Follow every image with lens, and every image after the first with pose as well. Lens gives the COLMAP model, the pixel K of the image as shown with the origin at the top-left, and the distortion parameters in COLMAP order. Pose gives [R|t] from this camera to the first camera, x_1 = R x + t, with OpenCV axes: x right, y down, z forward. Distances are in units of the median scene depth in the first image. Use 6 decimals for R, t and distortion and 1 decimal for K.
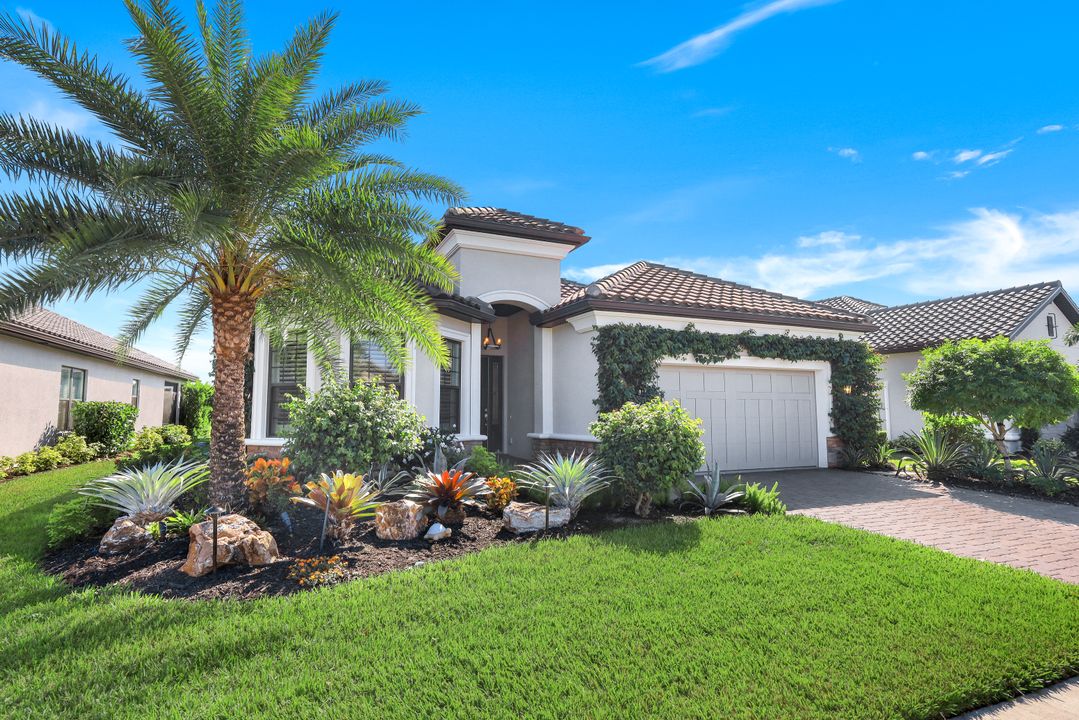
lens RADIAL K [[547.5, 0, 539.5], [0, 547.5, 360.0], [0, 0, 1]] dist [-0.063910, -0.000113]
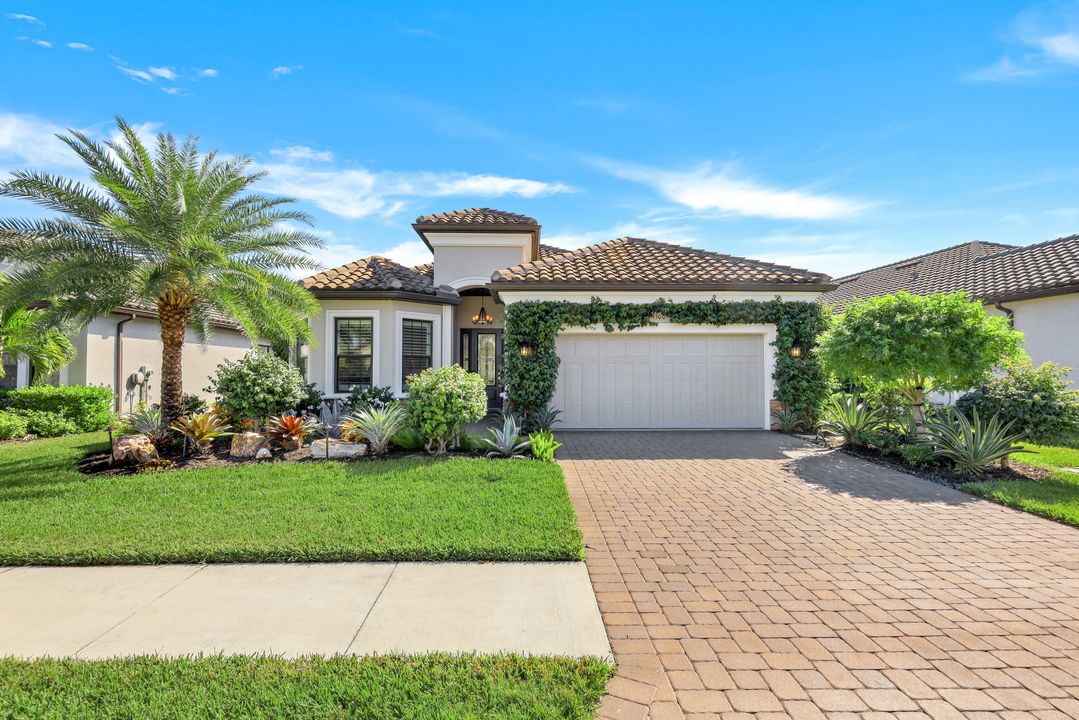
lens RADIAL K [[498.1, 0, 536.6], [0, 498.1, 359.8], [0, 0, 1]] dist [0.000652, 0.000634]
pose [[0.930476, -0.012379, -0.366144, 0.502484], [0.037163, 0.997463, 0.060719, -0.003809], [0.364463, -0.070104, 0.928575, -0.009881]]
